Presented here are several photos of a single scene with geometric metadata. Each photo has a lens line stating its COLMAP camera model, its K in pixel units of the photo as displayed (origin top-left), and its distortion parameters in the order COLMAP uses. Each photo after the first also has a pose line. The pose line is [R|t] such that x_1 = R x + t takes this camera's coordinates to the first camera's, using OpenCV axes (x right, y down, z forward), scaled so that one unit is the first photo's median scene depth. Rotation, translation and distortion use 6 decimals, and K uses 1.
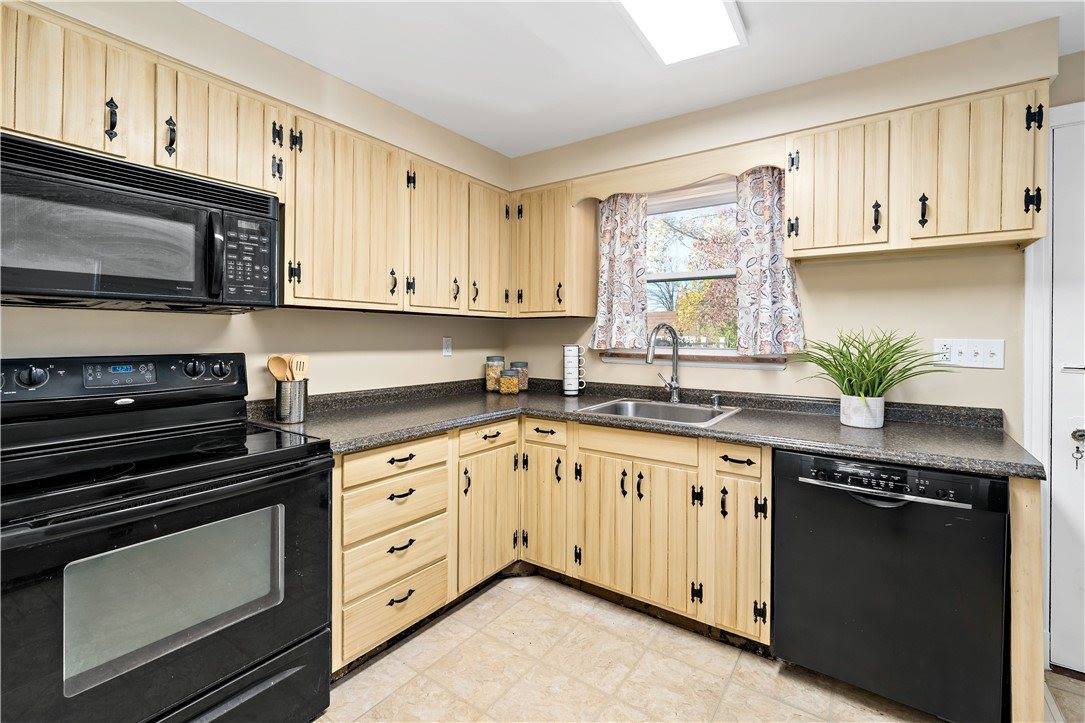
lens RADIAL K [[470.1, 0, 541.8], [0, 470.1, 344.7], [0, 0, 1]] dist [-0.000085, -0.000027]
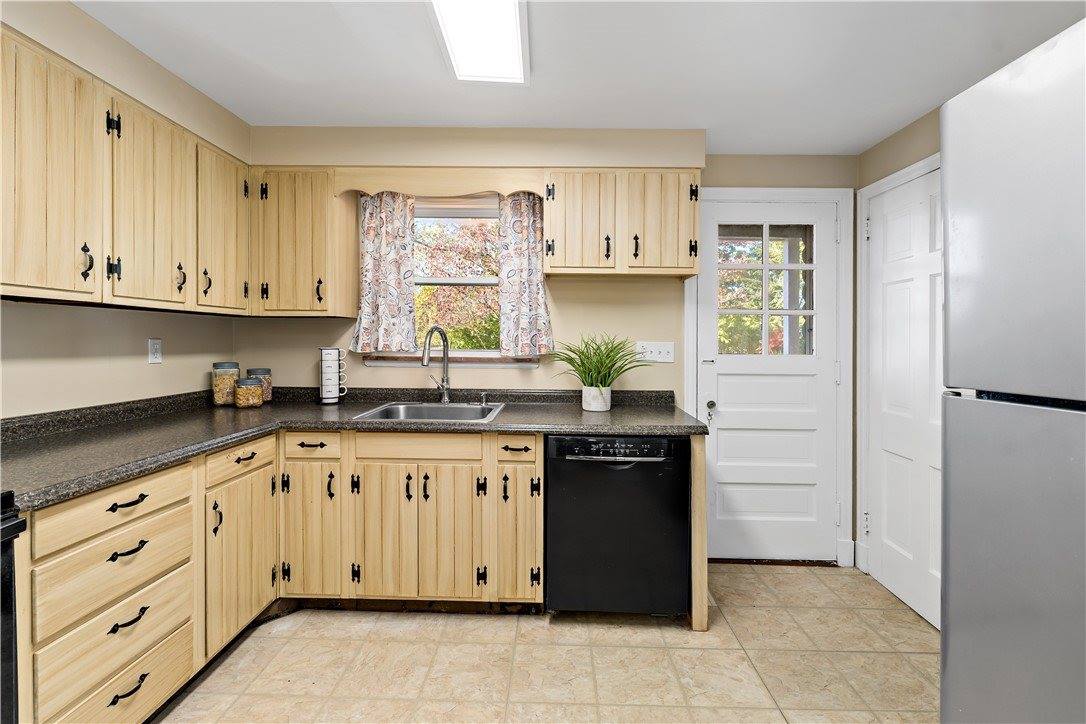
lens RADIAL K [[474.6, 0, 540.4], [0, 474.6, 349.5], [0, 0, 1]] dist [0.000178, -0.000176]
pose [[0.832857, -0.008108, 0.553429, -0.148564], [0.005339, 0.999964, 0.006617, -0.000599], [-0.553462, -0.002556, 0.832870, 0.014211]]
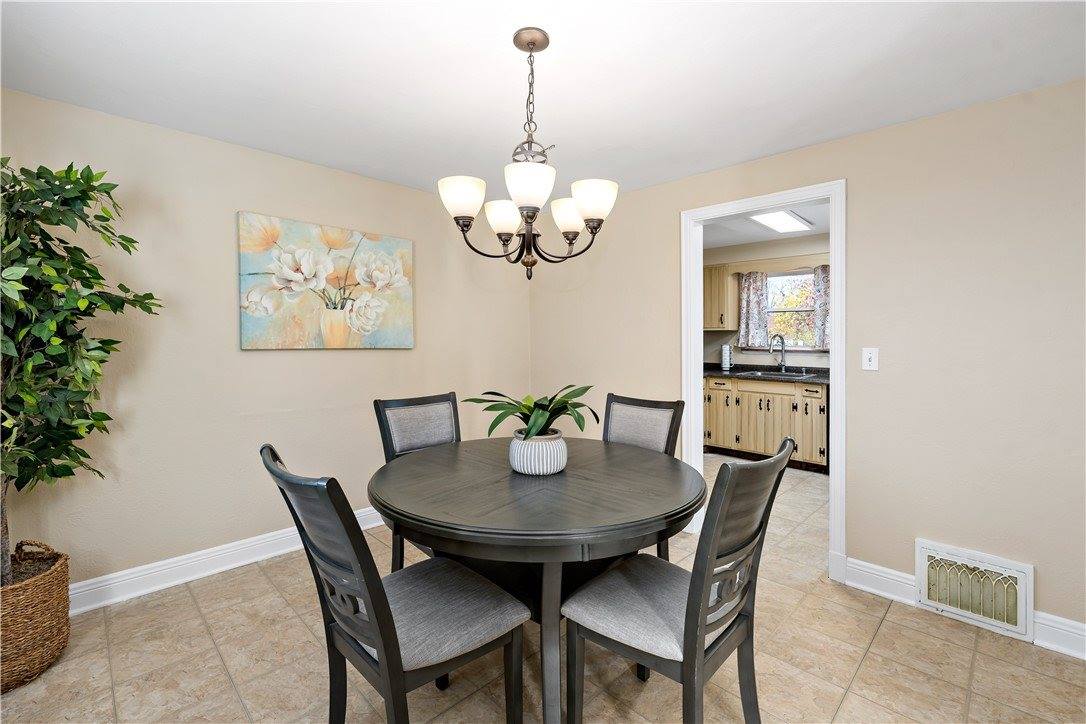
lens RADIAL K [[473.3, 0, 549.1], [0, 473.3, 334.8], [0, 0, 1]] dist [-0.000797, -0.000321]
pose [[0.986716, 0.000239, -0.162456, -0.479872], [-0.004098, 0.999717, -0.023419, 0.012737], [0.162404, 0.023774, 0.986438, -1.488487]]
